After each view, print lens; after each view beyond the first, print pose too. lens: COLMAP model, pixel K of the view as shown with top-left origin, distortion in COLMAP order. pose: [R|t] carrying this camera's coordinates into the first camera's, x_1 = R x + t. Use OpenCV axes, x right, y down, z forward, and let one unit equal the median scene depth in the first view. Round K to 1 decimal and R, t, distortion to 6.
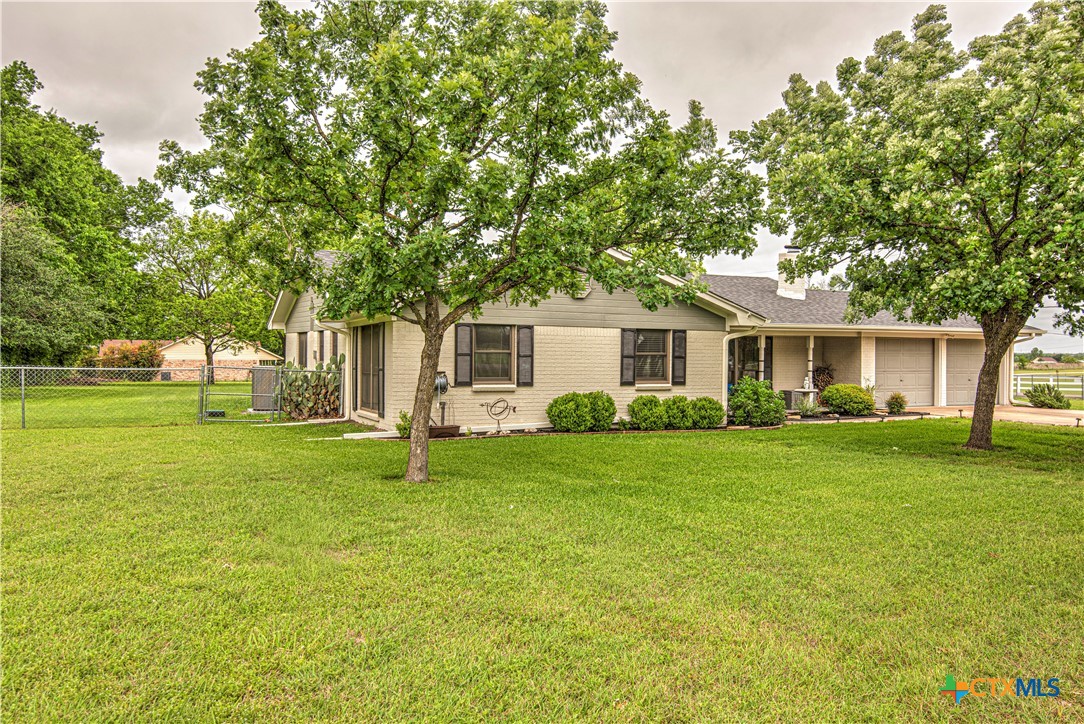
lens RADIAL K [[881.3, 0, 542.7], [0, 881.3, 363.9], [0, 0, 1]] dist [-0.005878, 0.000476]
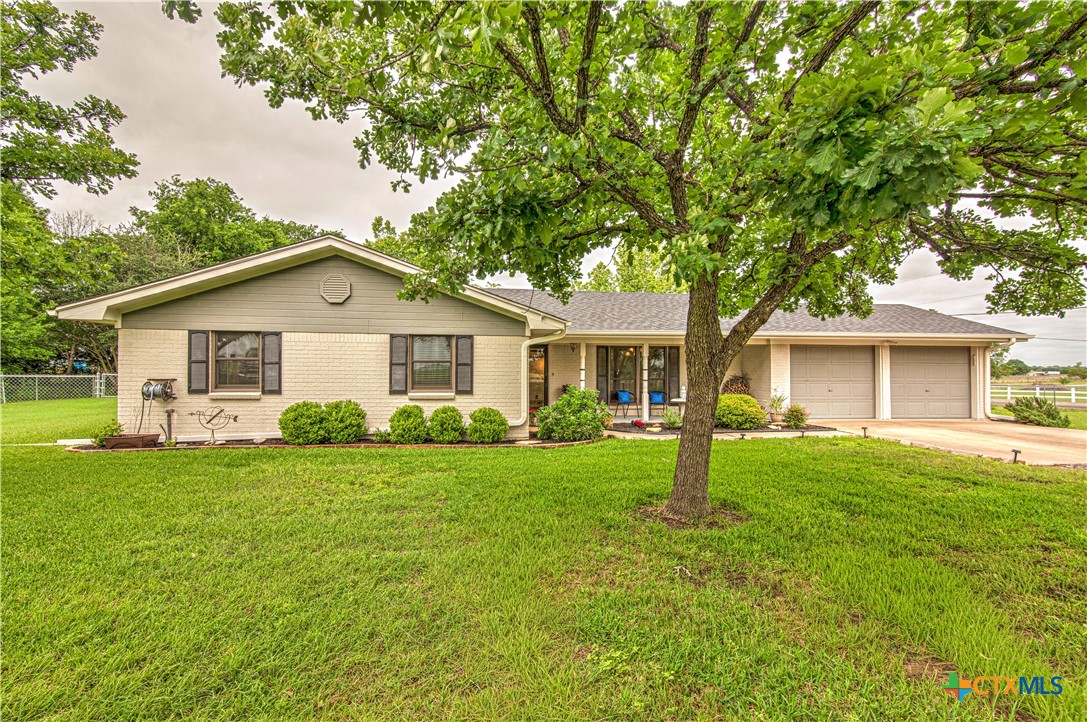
lens RADIAL K [[510.8, 0, 535.9], [0, 510.8, 356.9], [0, 0, 1]] dist [0.005175, 0.000662]
pose [[0.939874, -0.012682, -0.341285, 0.410671], [-0.000477, 0.999261, -0.038446, 0.005263], [0.341520, 0.036297, 0.939173, 0.516554]]
